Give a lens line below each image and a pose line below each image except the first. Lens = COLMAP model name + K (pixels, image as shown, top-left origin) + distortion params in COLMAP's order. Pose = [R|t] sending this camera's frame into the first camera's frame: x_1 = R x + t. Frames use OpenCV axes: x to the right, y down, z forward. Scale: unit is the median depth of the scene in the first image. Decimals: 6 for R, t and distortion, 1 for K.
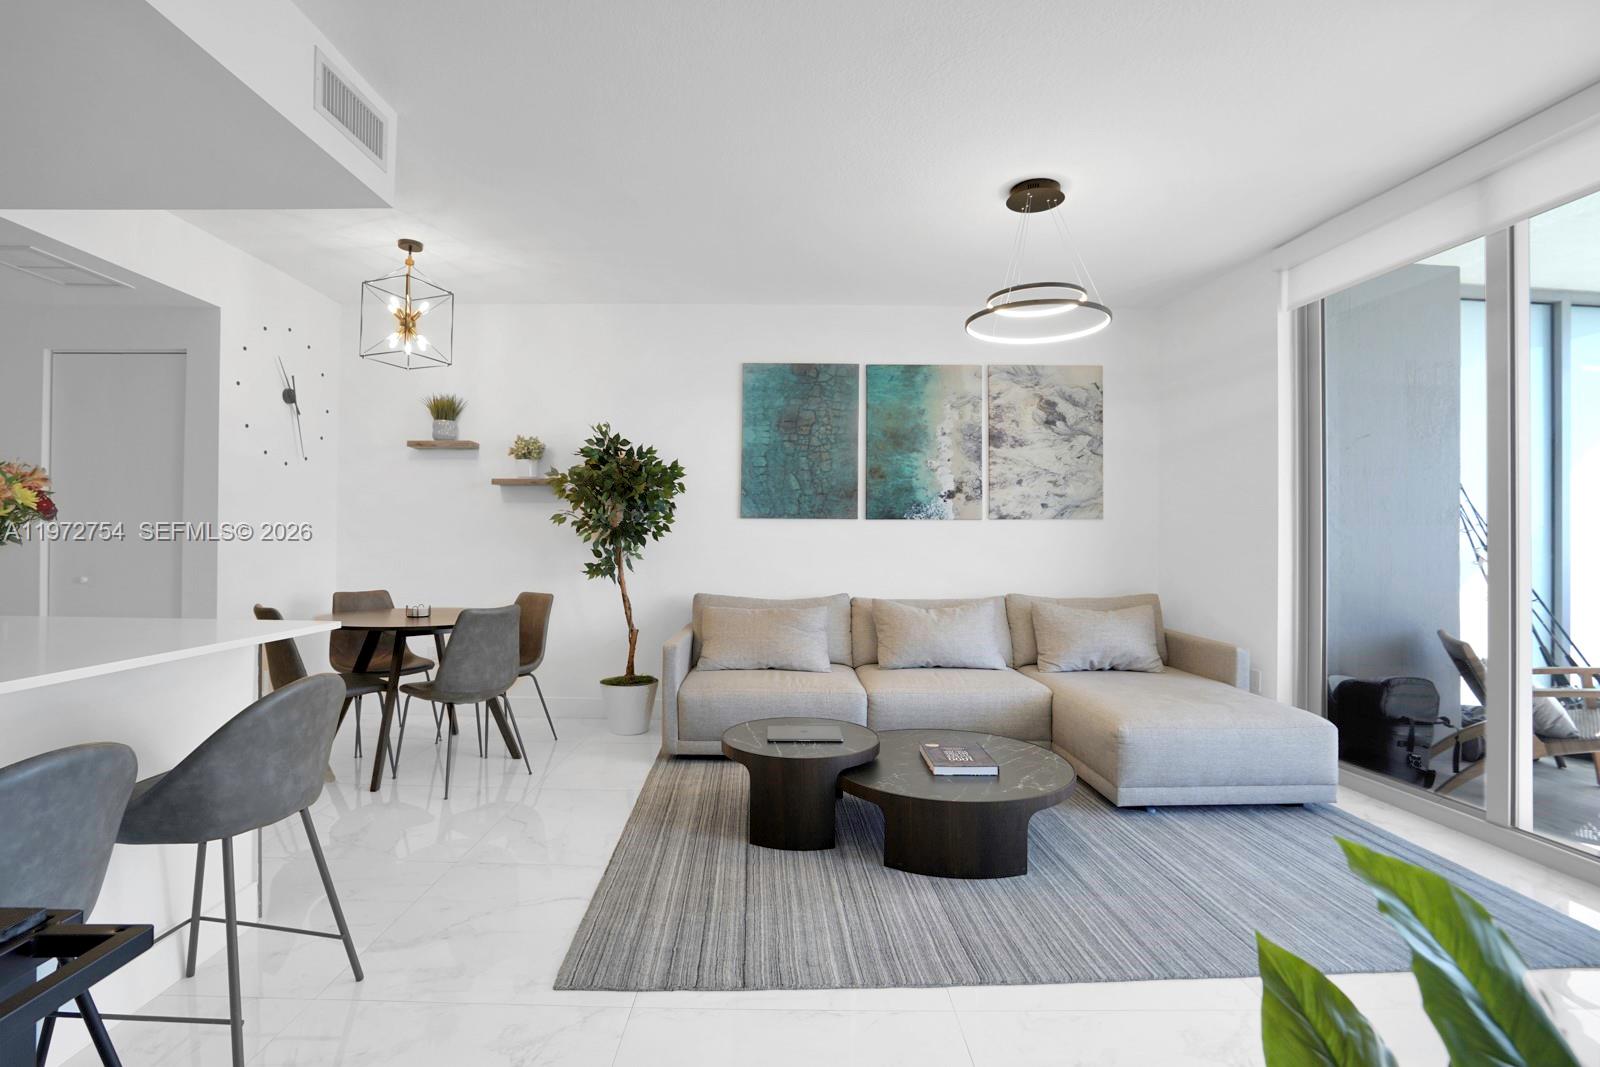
lens RADIAL K [[744.5, 0, 792.7], [0, 744.5, 535.6], [0, 0, 1]] dist [-0.069240, 0.028725]
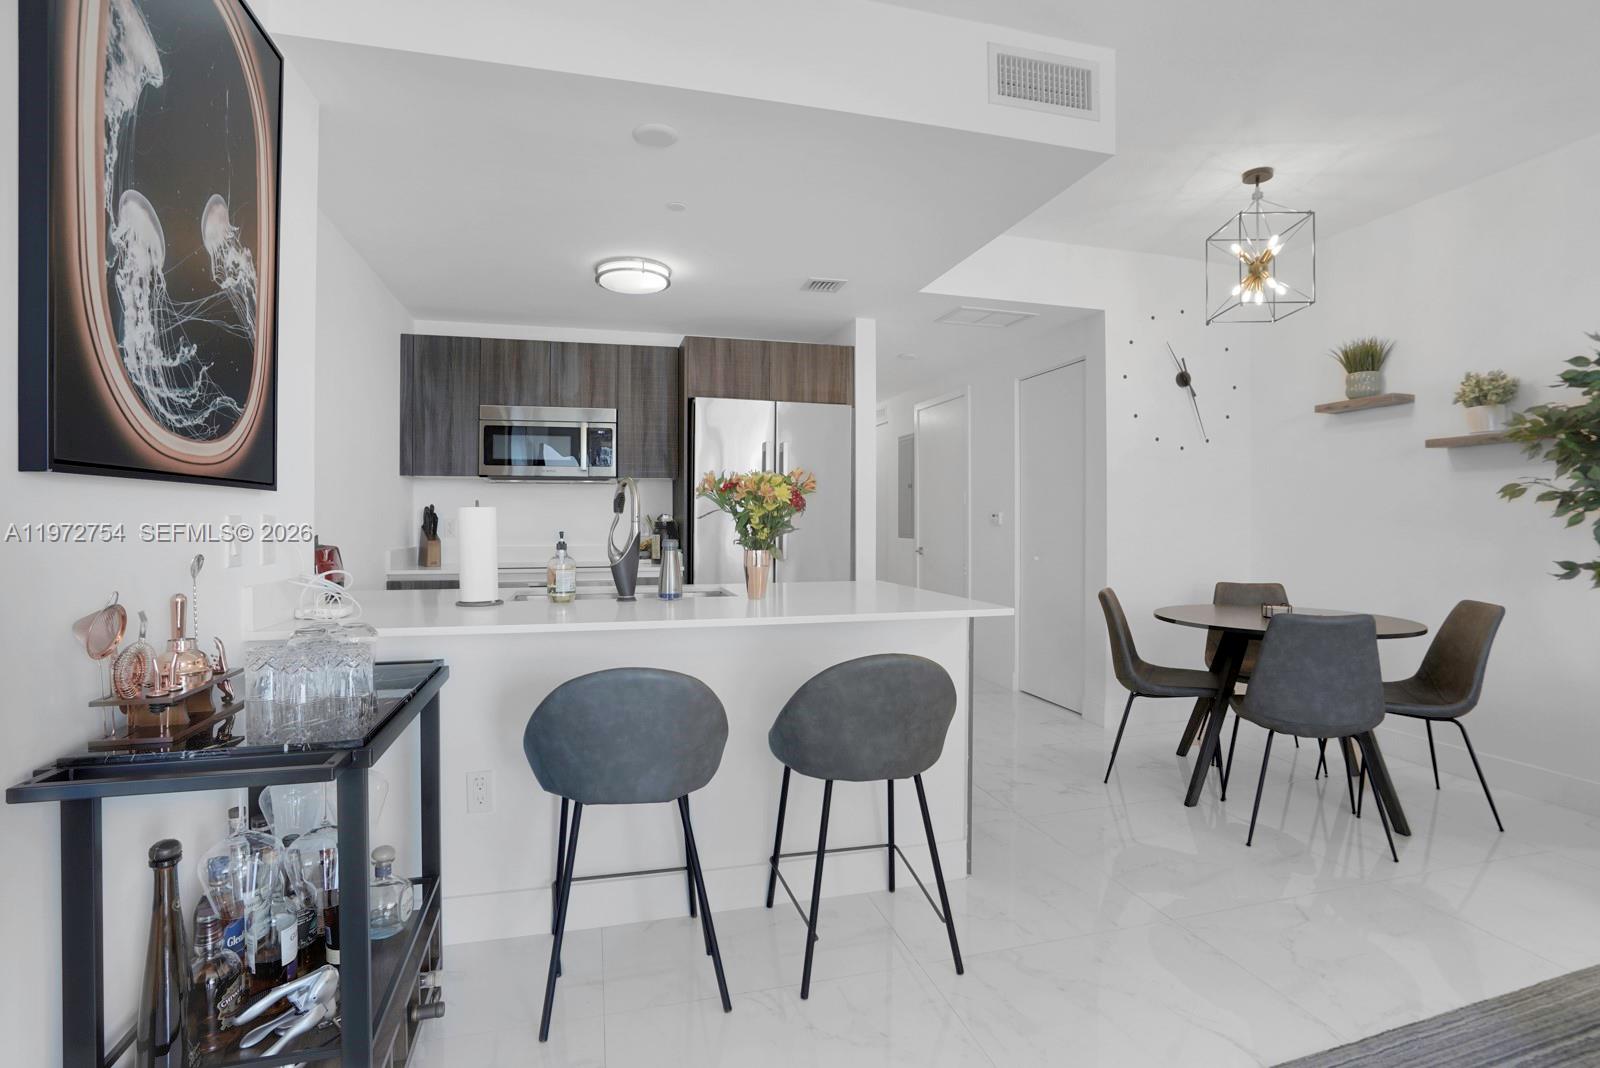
lens RADIAL K [[751.6, 0, 786.2], [0, 751.6, 525.1], [0, 0, 1]] dist [-0.066974, 0.025238]
pose [[0.245647, -0.005470, -0.969344, 0.131465], [0.009615, 0.999949, -0.003206, 0.002901], [0.969312, -0.008532, 0.245687, 0.220208]]
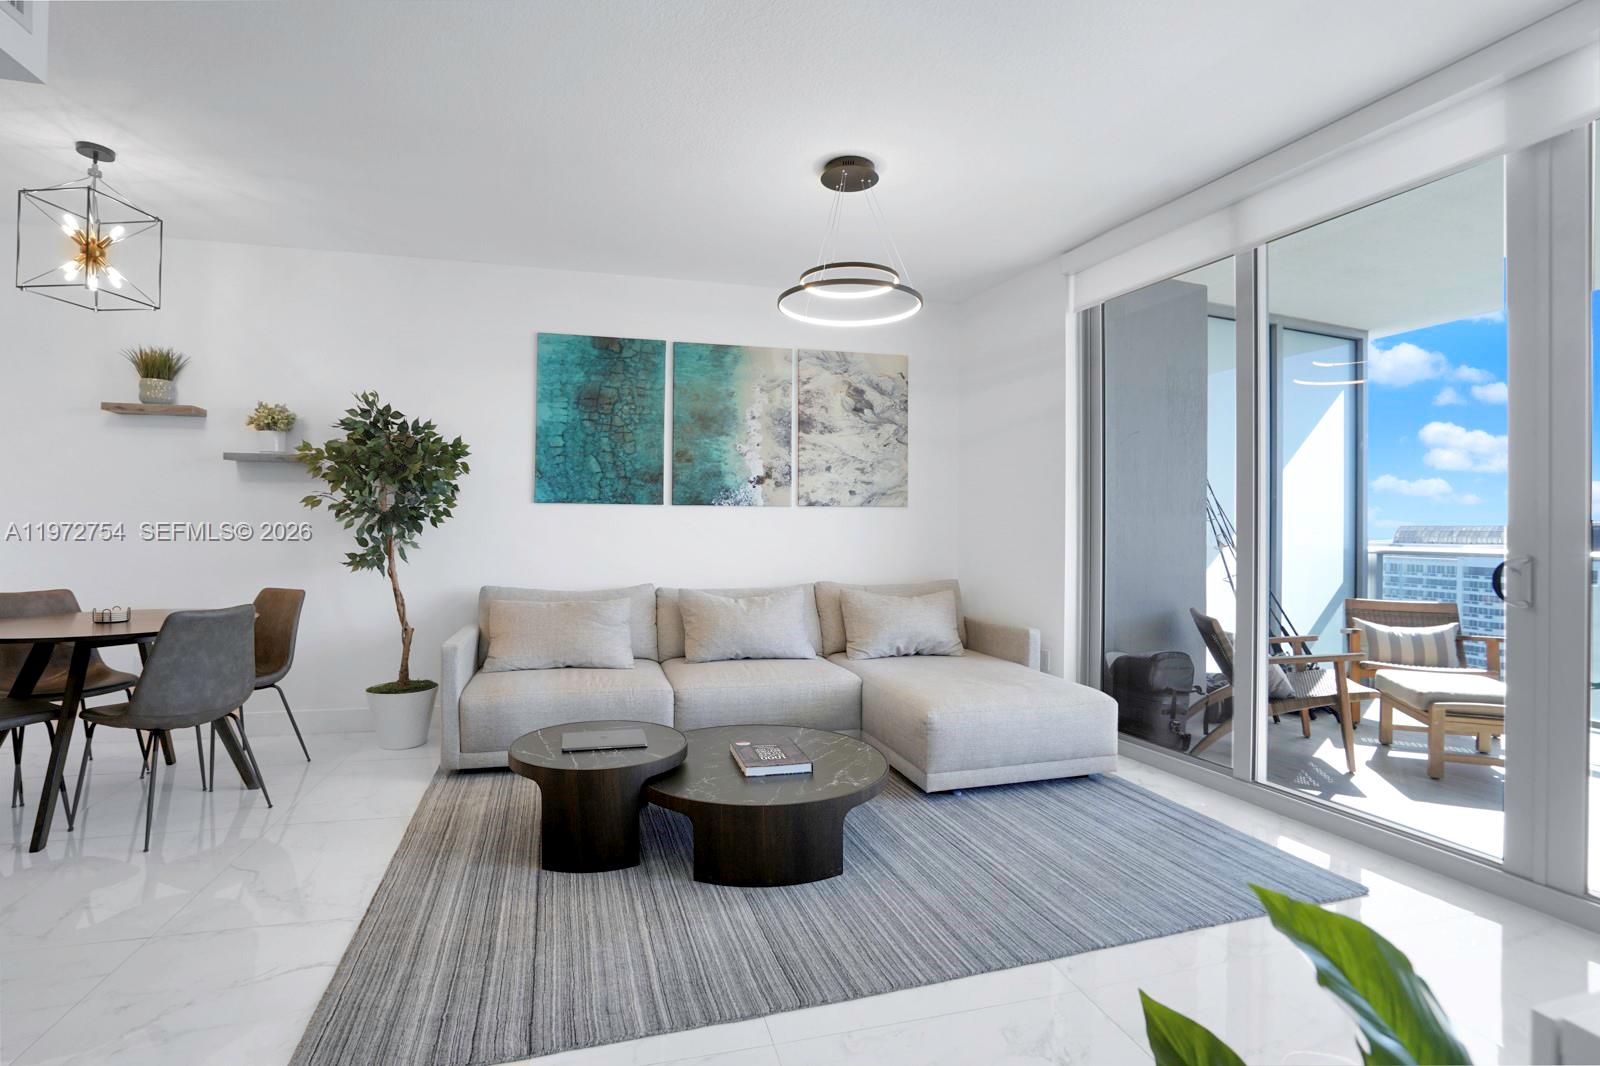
lens RADIAL K [[744.9, 0, 788.6], [0, 744.9, 529.0], [0, 0, 1]] dist [-0.062821, 0.029172]
pose [[0.968272, 0.000427, 0.249900, 0.005451], [-0.002431, 0.999967, 0.007712, 0.001230], [-0.249888, -0.008074, 0.968241, 0.046805]]
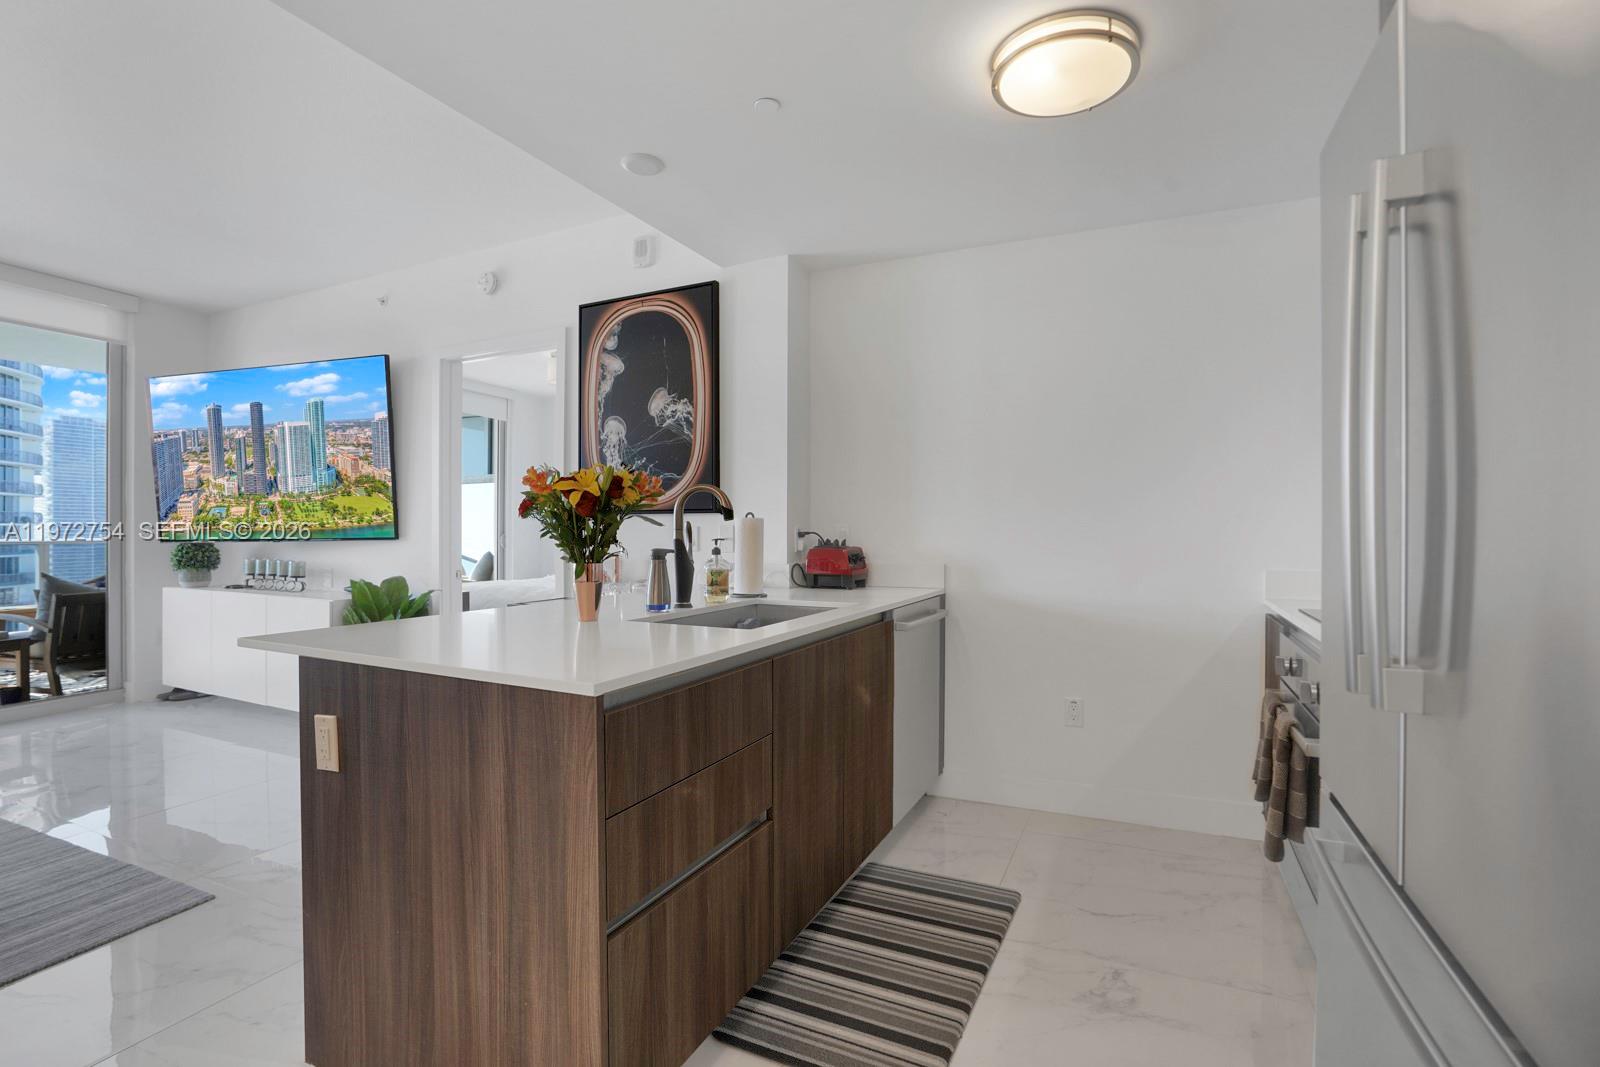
lens RADIAL K [[744.9, 0, 788.6], [0, 744.9, 529.5], [0, 0, 1]] dist [-0.062821, 0.029172]
pose [[-0.896335, -0.012575, 0.443199, -0.714895], [-0.014606, 0.999893, -0.001170, -0.002647], [-0.443136, -0.007522, -0.896423, 0.688806]]
